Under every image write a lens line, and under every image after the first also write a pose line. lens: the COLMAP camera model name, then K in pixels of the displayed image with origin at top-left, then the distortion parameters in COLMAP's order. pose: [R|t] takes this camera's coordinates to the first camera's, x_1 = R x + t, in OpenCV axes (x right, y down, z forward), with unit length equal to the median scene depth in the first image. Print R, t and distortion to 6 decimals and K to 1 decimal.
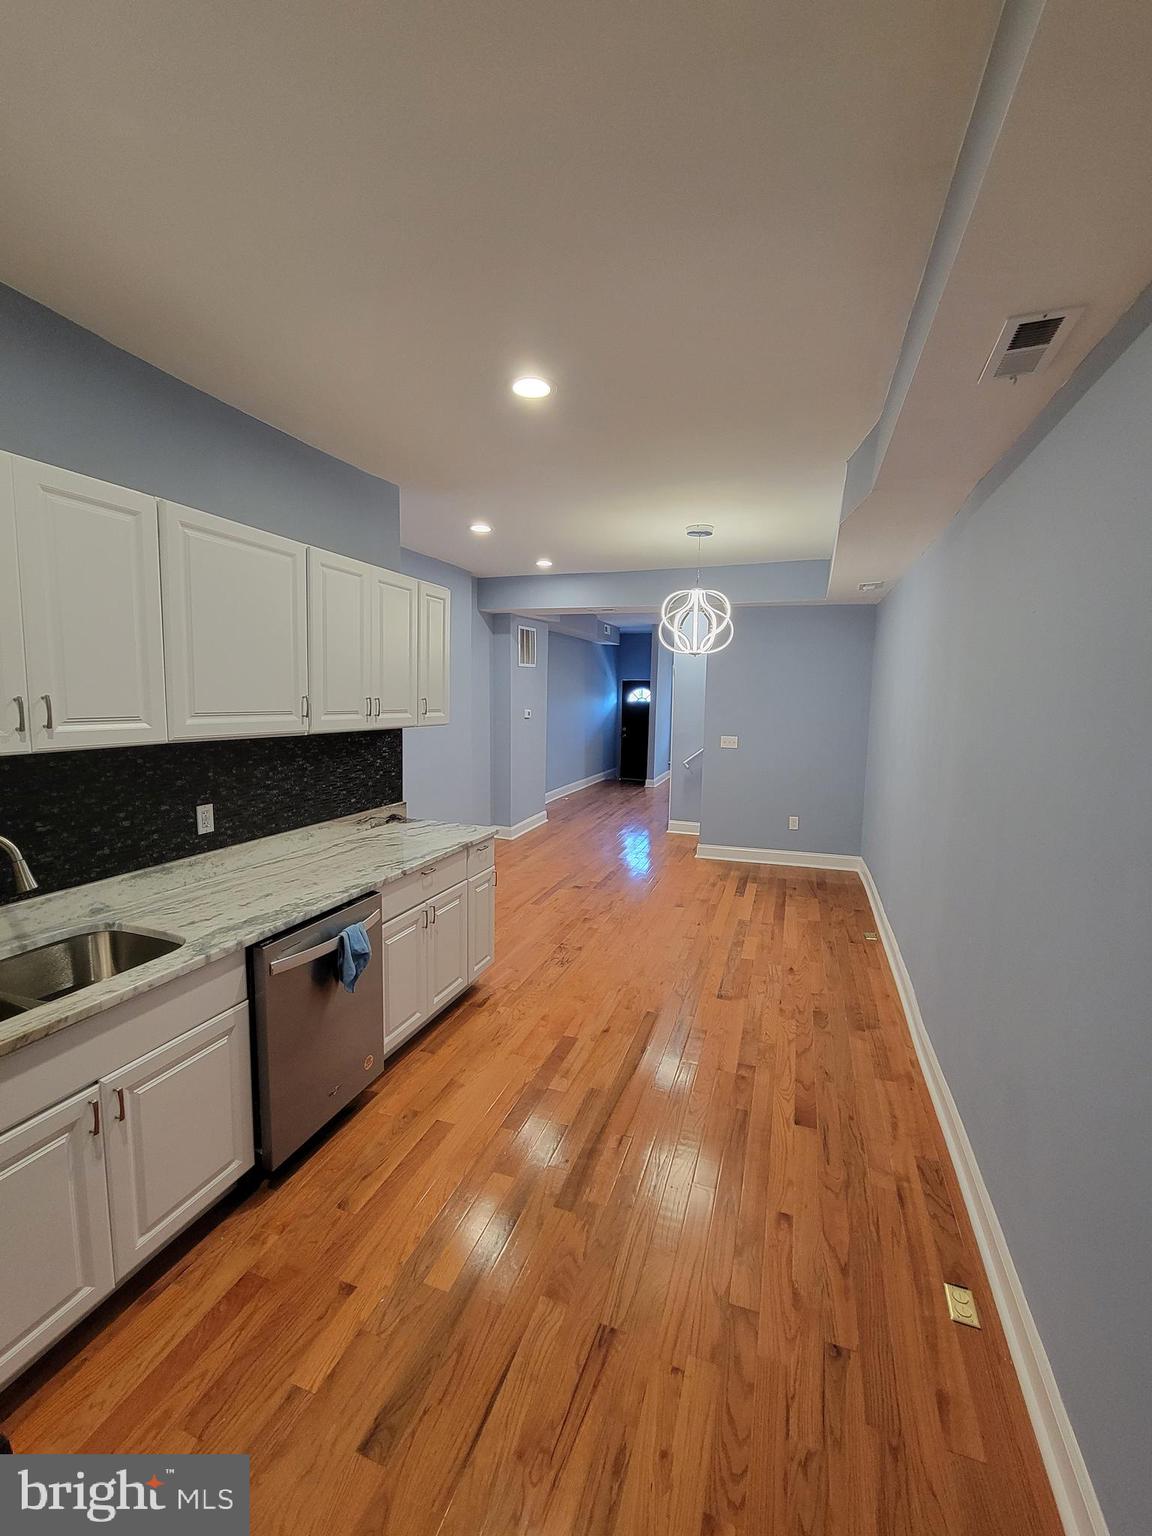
lens RADIAL K [[629.3, 0, 576.0], [0, 629.3, 768.0], [0, 0, 1]] dist [0.006264, -0.004560]
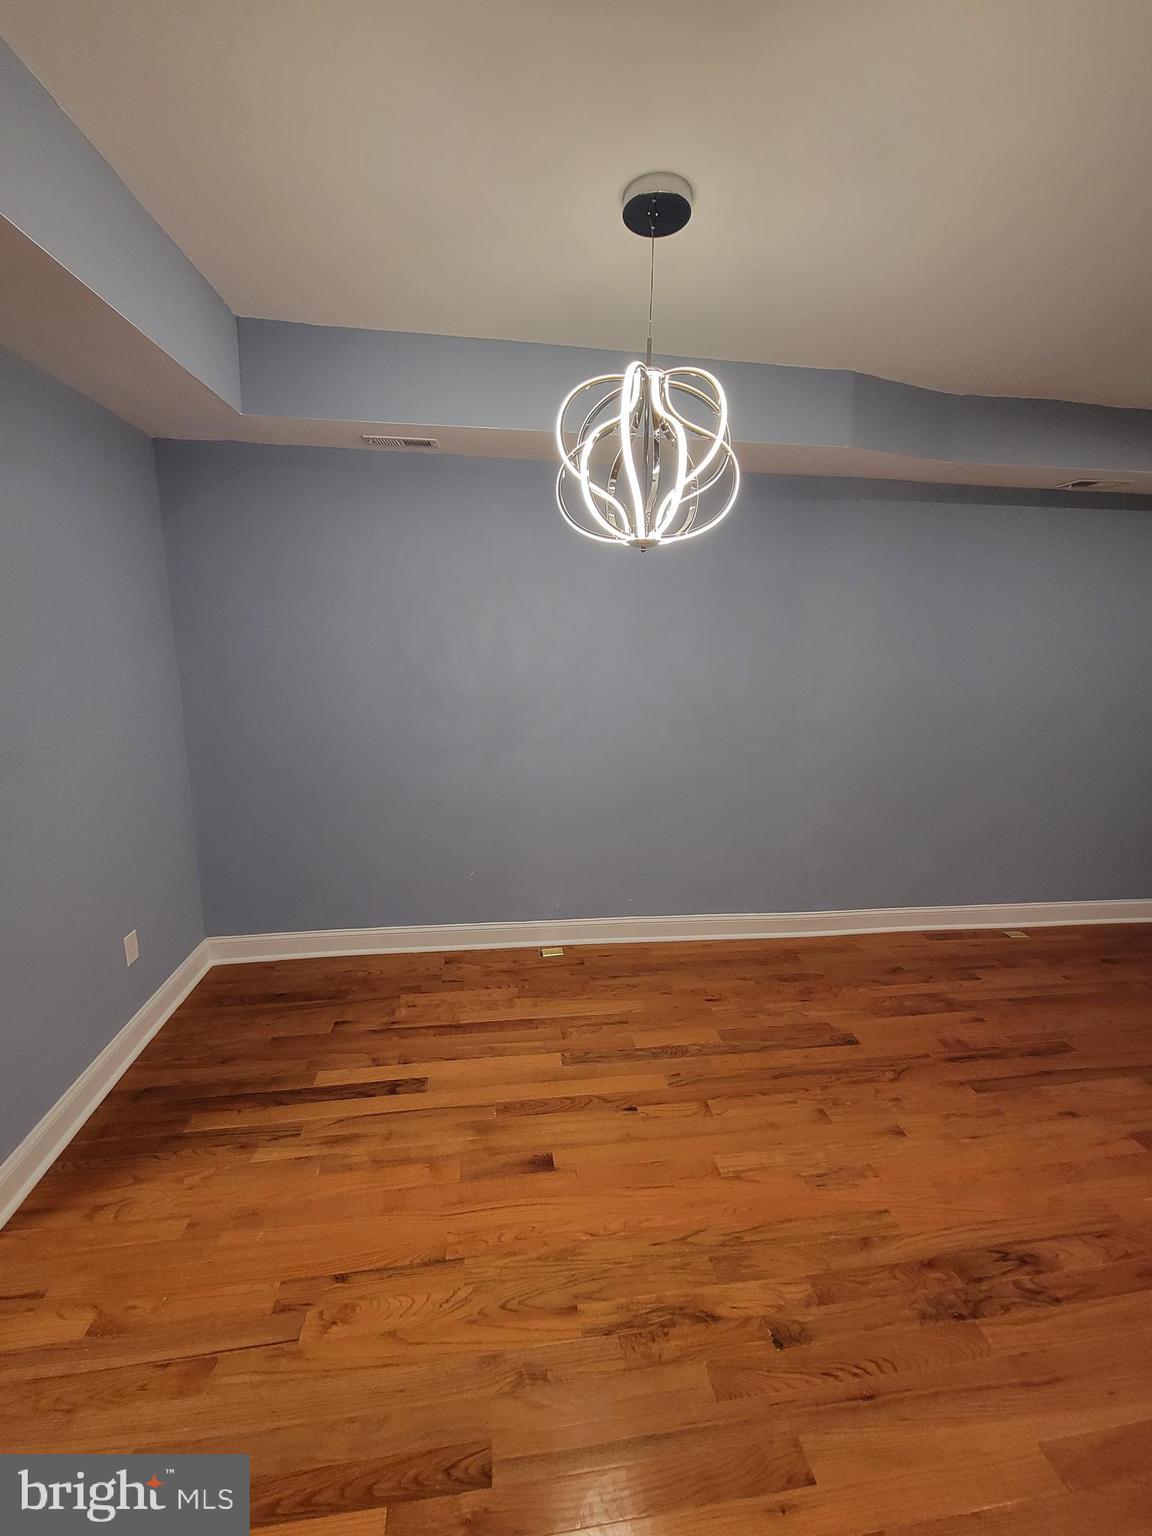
lens RADIAL K [[629.3, 0, 576.0], [0, 629.3, 768.0], [0, 0, 1]] dist [0.006264, -0.004560]
pose [[-0.465598, -0.209558, 0.859828, -0.299903], [0.078286, 0.958000, 0.275877, -0.289506], [-0.881527, 0.195760, -0.429637, 2.247947]]
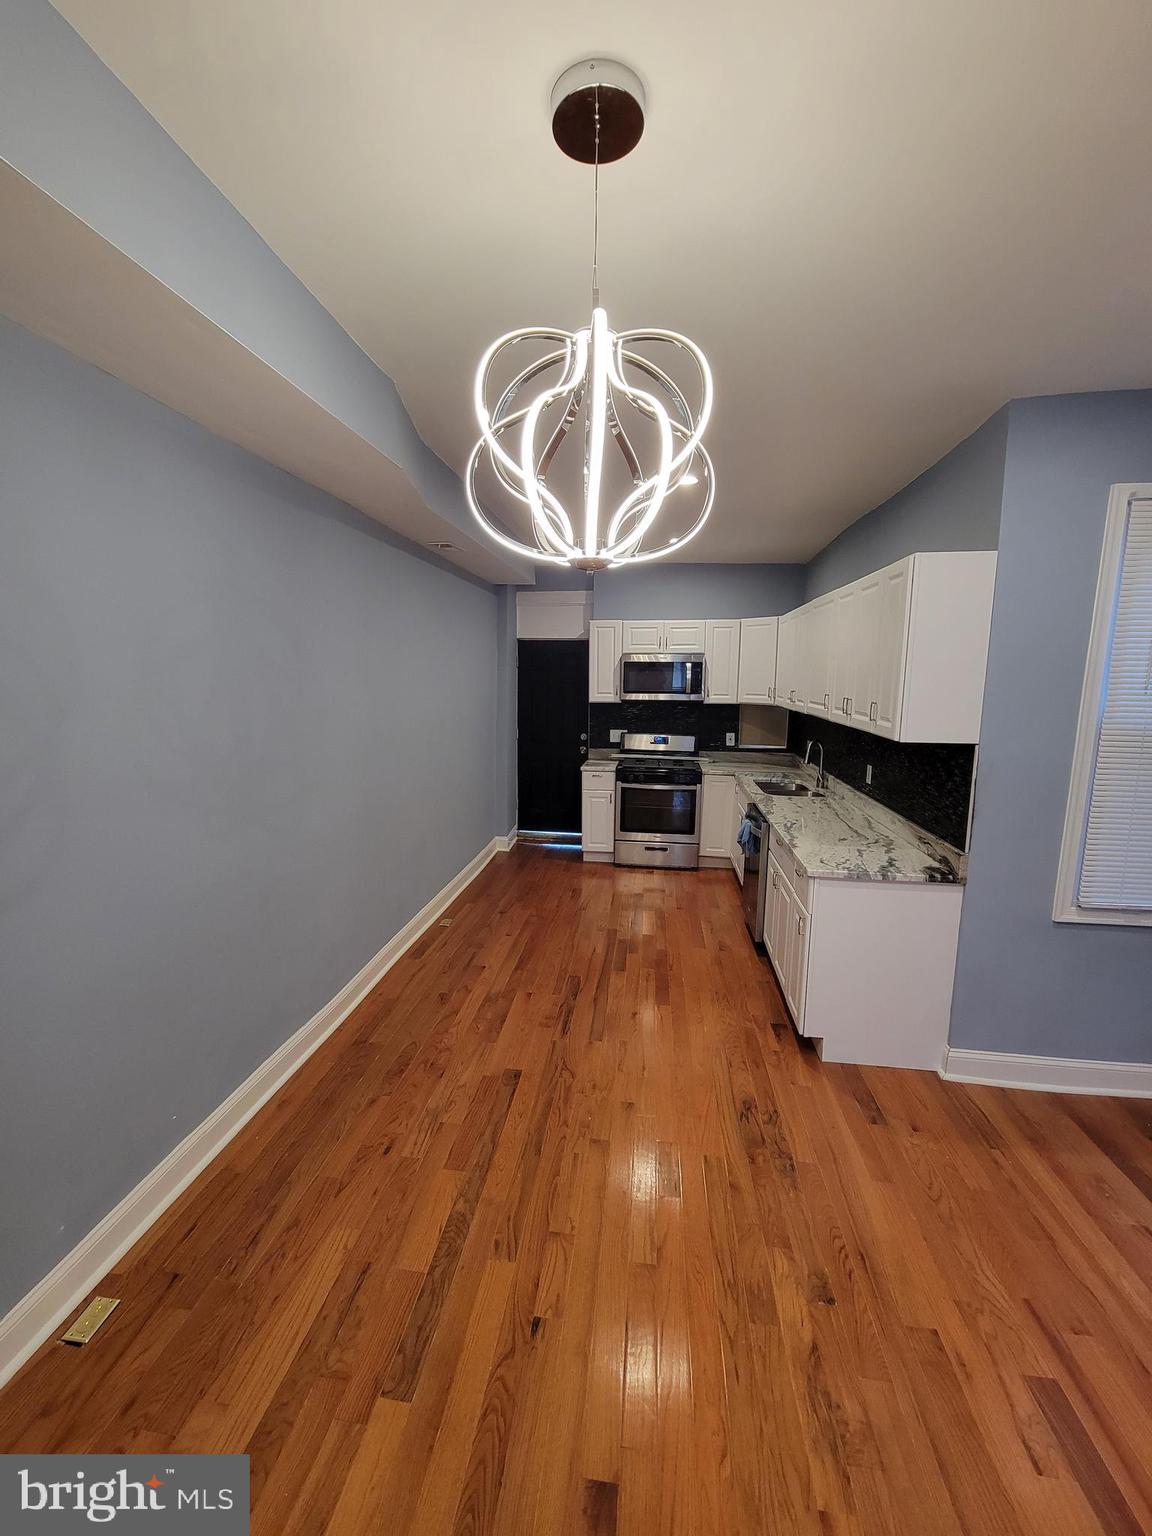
lens RADIAL K [[629.3, 0, 576.0], [0, 629.3, 768.0], [0, 0, 1]] dist [0.006264, -0.004560]
pose [[-0.975947, -0.003696, -0.217977, 0.472300], [-0.061431, 0.964003, 0.258697, -0.301160], [0.209174, 0.265865, -0.941043, 2.365083]]
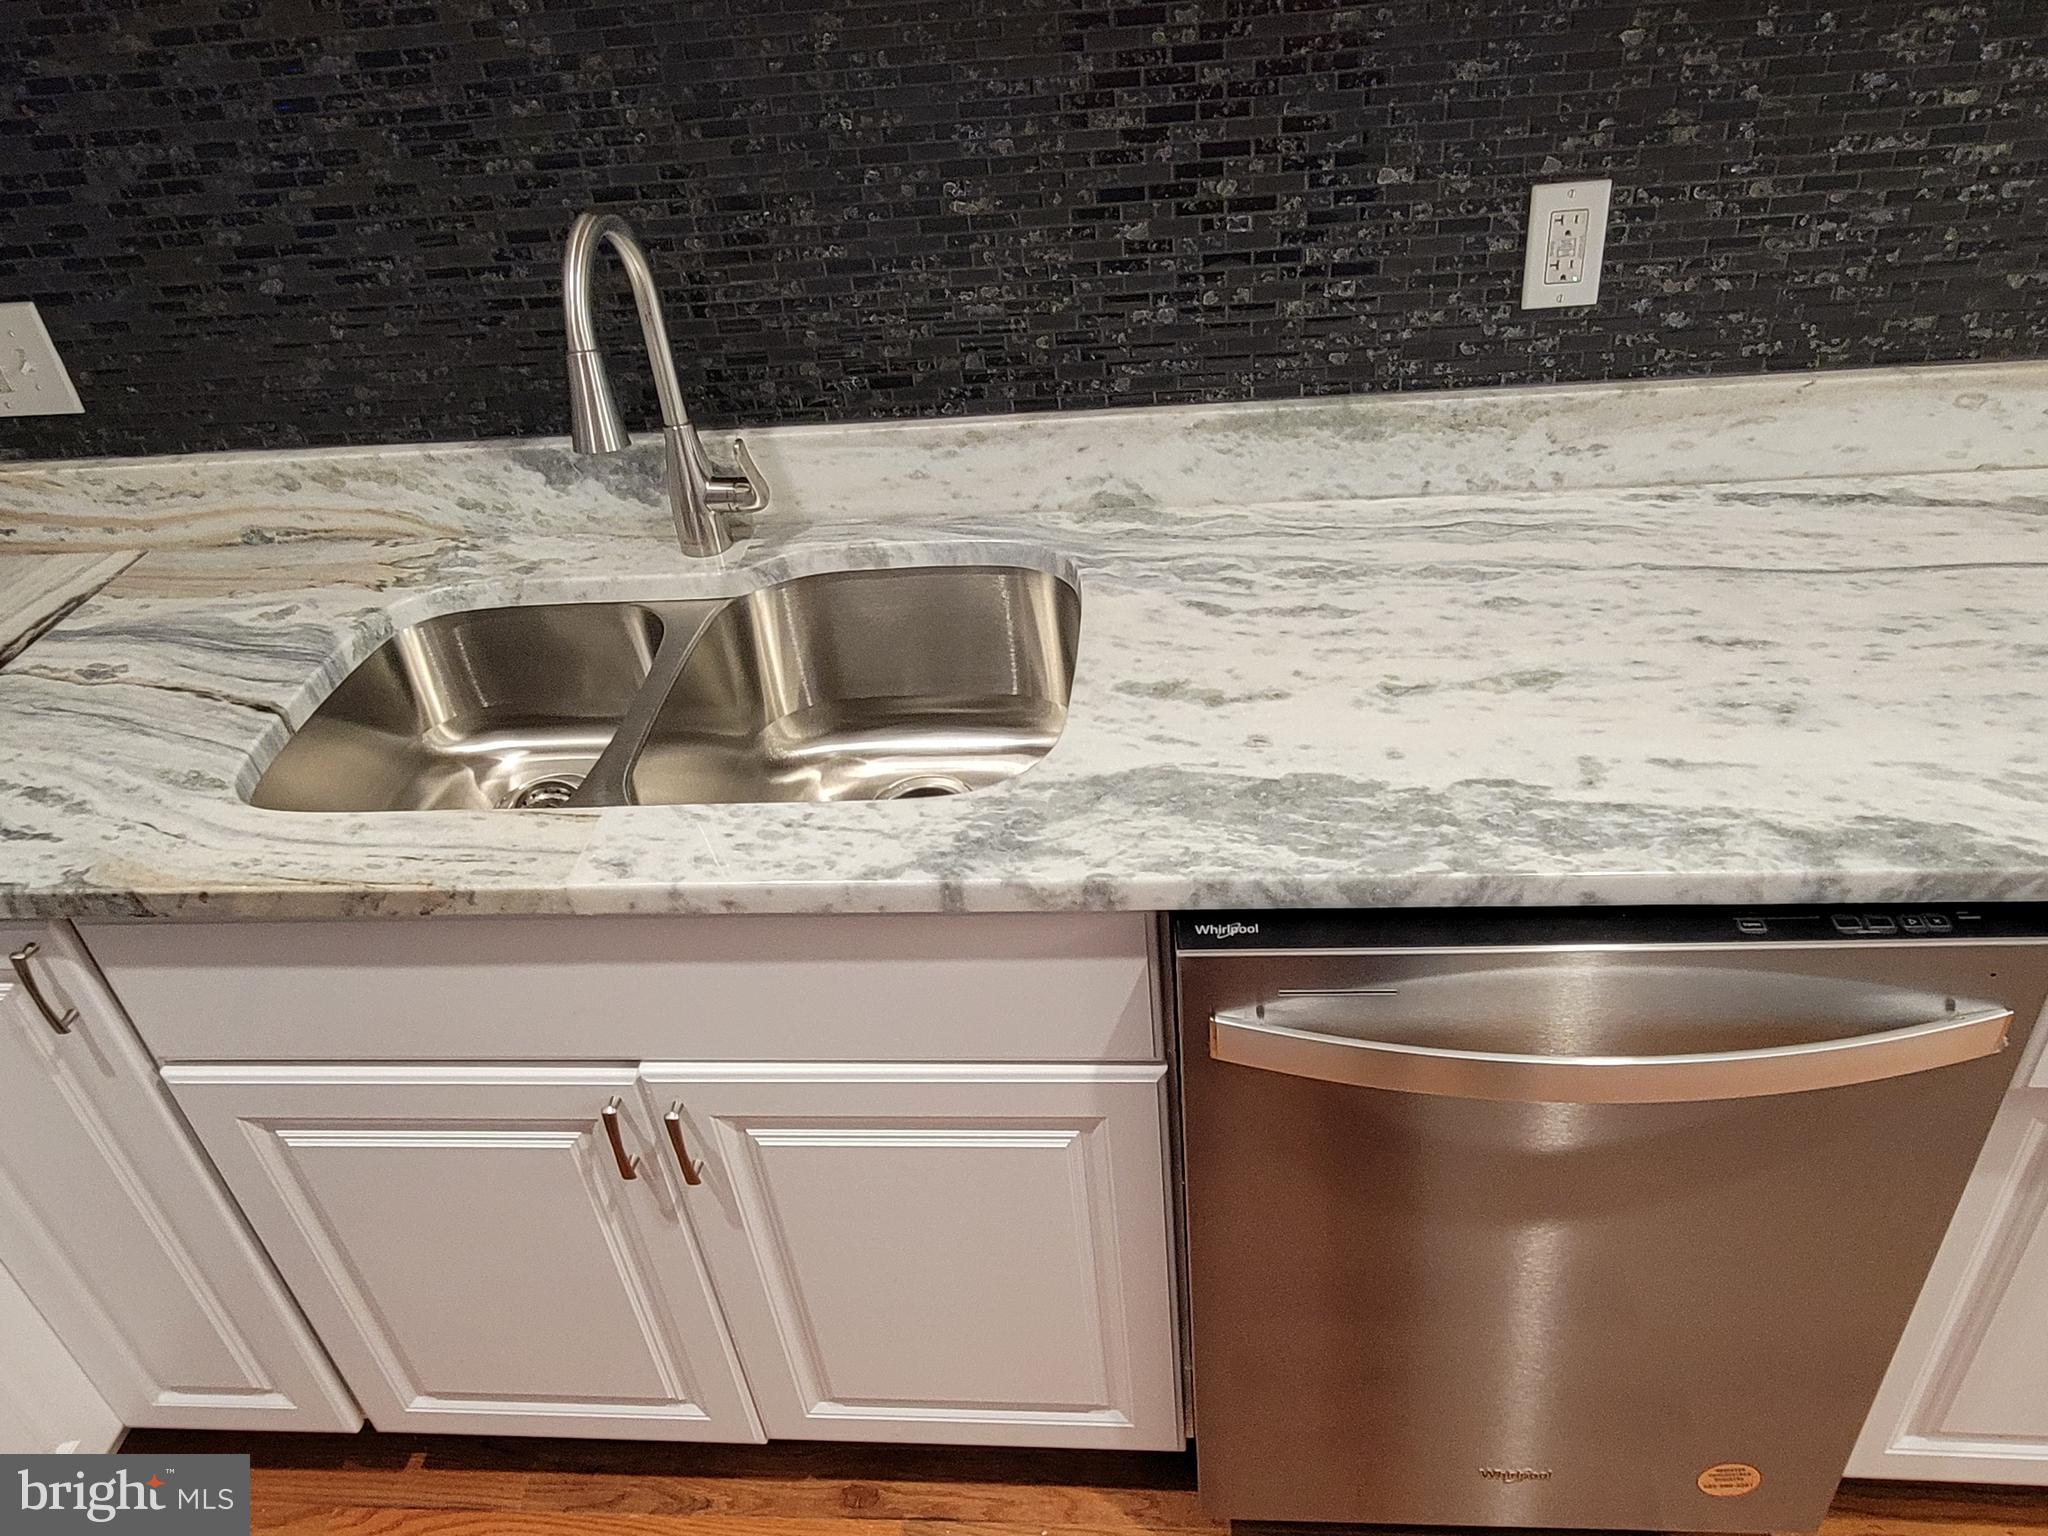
lens RADIAL K [[1461.1, 0, 1021.6], [0, 1461.1, 781.0], [0, 0, 1]] dist [0.005412, -0.003015]
pose [[0.252729, 0.520259, -0.815756, -0.089416], [-0.021817, 0.845977, 0.532773, -0.038138], [0.967291, -0.116850, 0.225153, 0.670766]]
